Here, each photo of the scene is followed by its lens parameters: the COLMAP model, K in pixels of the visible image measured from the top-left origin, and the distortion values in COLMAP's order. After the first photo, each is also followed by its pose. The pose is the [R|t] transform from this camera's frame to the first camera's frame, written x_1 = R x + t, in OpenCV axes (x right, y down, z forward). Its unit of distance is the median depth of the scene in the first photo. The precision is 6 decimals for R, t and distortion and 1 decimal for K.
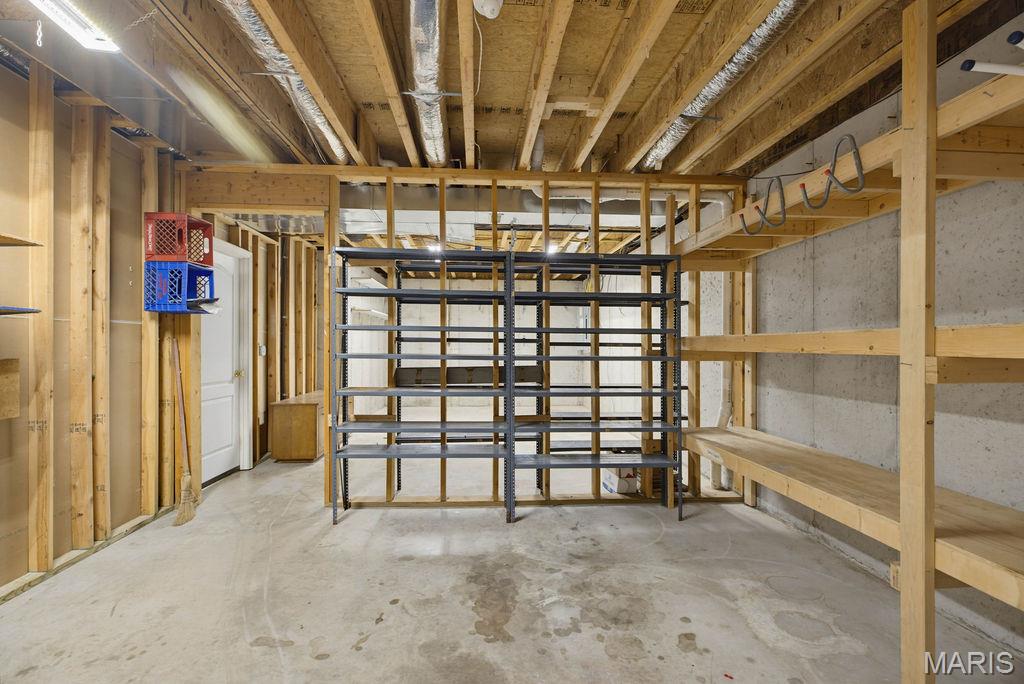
lens RADIAL K [[472.5, 0, 511.5], [0, 472.5, 344.1], [0, 0, 1]] dist [-0.016611, -0.000923]
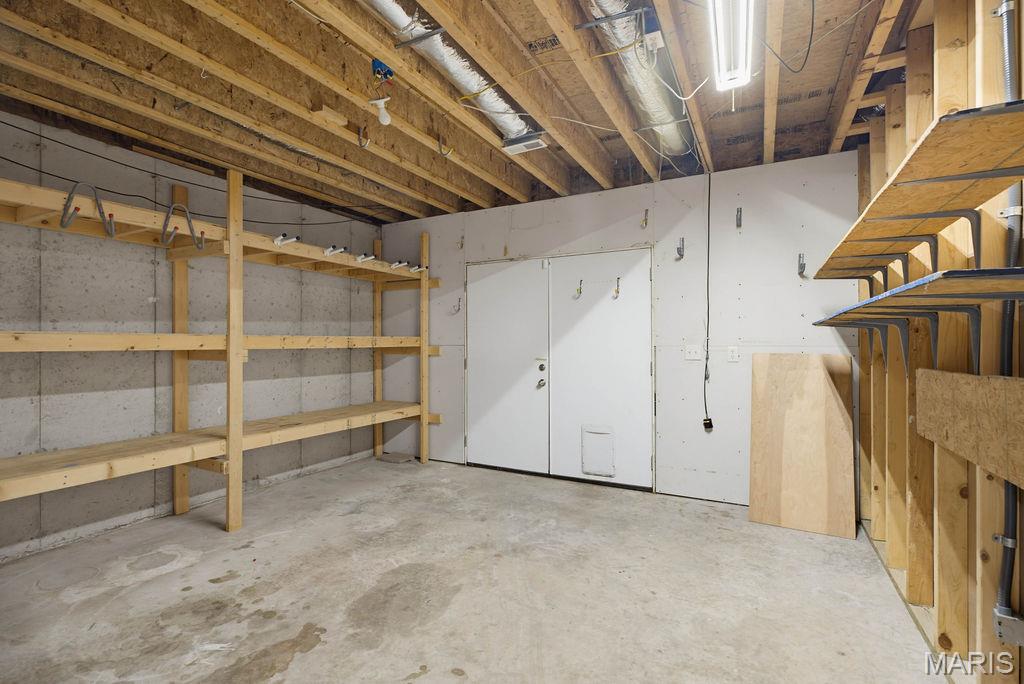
lens RADIAL K [[472.5, 0, 511.7], [0, 472.5, 343.1], [0, 0, 1]] dist [-0.016611, -0.000923]
pose [[-0.853284, -0.006545, 0.521405, -0.904304], [-0.006777, 0.999976, 0.001461, -0.009931], [-0.521402, -0.002287, -0.853308, 1.601980]]
